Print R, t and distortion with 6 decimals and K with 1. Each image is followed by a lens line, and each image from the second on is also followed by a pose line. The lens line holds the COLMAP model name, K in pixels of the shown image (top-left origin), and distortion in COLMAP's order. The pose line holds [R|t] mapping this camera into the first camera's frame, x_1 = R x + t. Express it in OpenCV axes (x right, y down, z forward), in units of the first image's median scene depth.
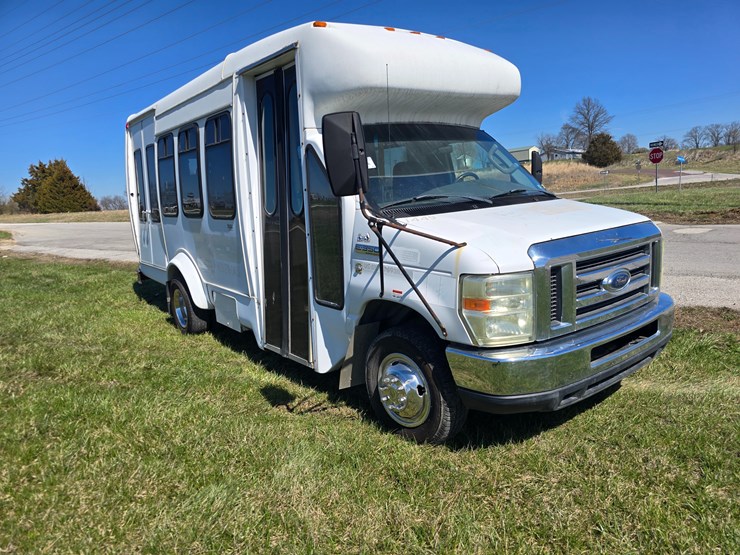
lens RADIAL K [[489.3, 0, 370.0], [0, 489.3, 277.5], [0, 0, 1]] dist [0.059236, -0.047349]
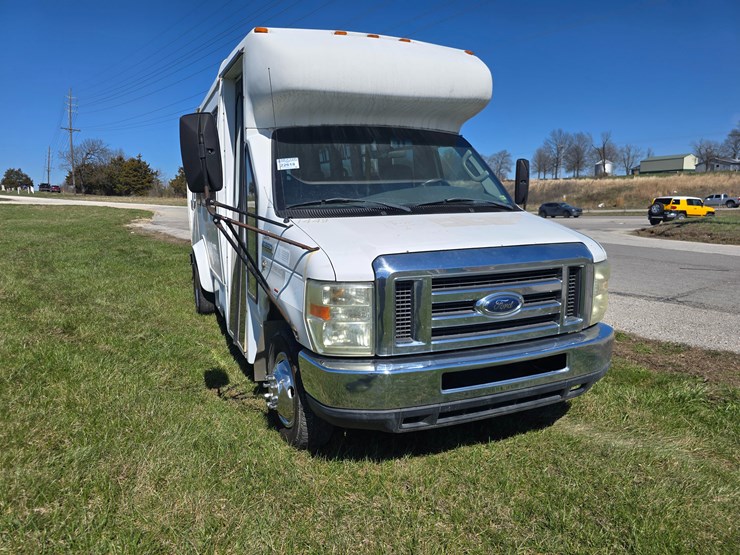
lens RADIAL K [[489.6, 0, 359.8], [0, 489.6, 268.6], [0, 0, 1]] dist [0.058282, -0.050995]
pose [[0.964072, 0.094686, -0.248192, 0.392738], [-0.098941, 0.995082, -0.004701, -0.023965], [0.246527, 0.029089, 0.968699, 0.048771]]
